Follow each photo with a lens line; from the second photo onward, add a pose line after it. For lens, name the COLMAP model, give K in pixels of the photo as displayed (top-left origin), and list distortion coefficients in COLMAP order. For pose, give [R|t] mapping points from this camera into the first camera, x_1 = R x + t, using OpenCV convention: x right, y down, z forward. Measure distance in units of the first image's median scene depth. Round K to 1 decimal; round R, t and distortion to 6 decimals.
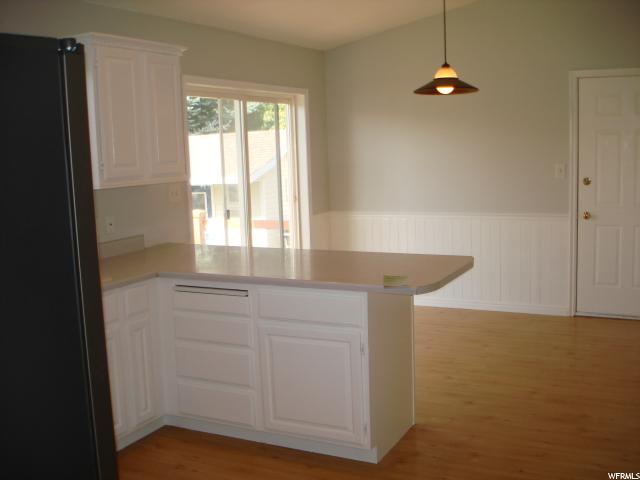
lens RADIAL K [[696.3, 0, 320.0], [0, 696.3, 240.0], [0, 0, 1]] dist [-0.075918, -0.181258]
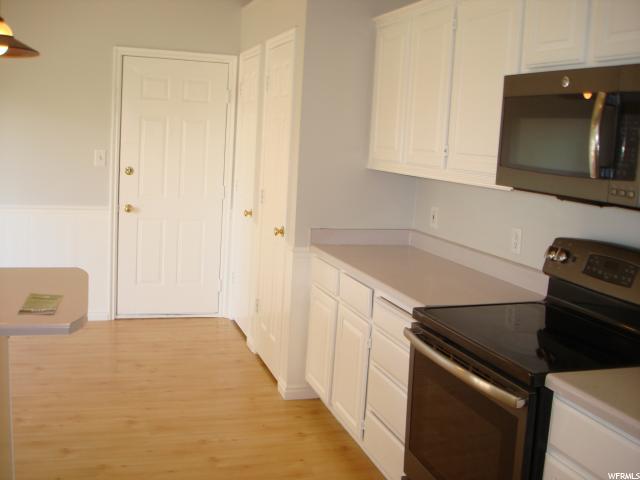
lens RADIAL K [[696.3, 0, 320.0], [0, 696.3, 240.0], [0, 0, 1]] dist [-0.075918, -0.181258]
pose [[0.705595, -0.029963, 0.707981, -0.081713], [0.015413, 0.999518, 0.026941, -0.014623], [-0.708448, -0.008097, 0.705717, 0.173742]]
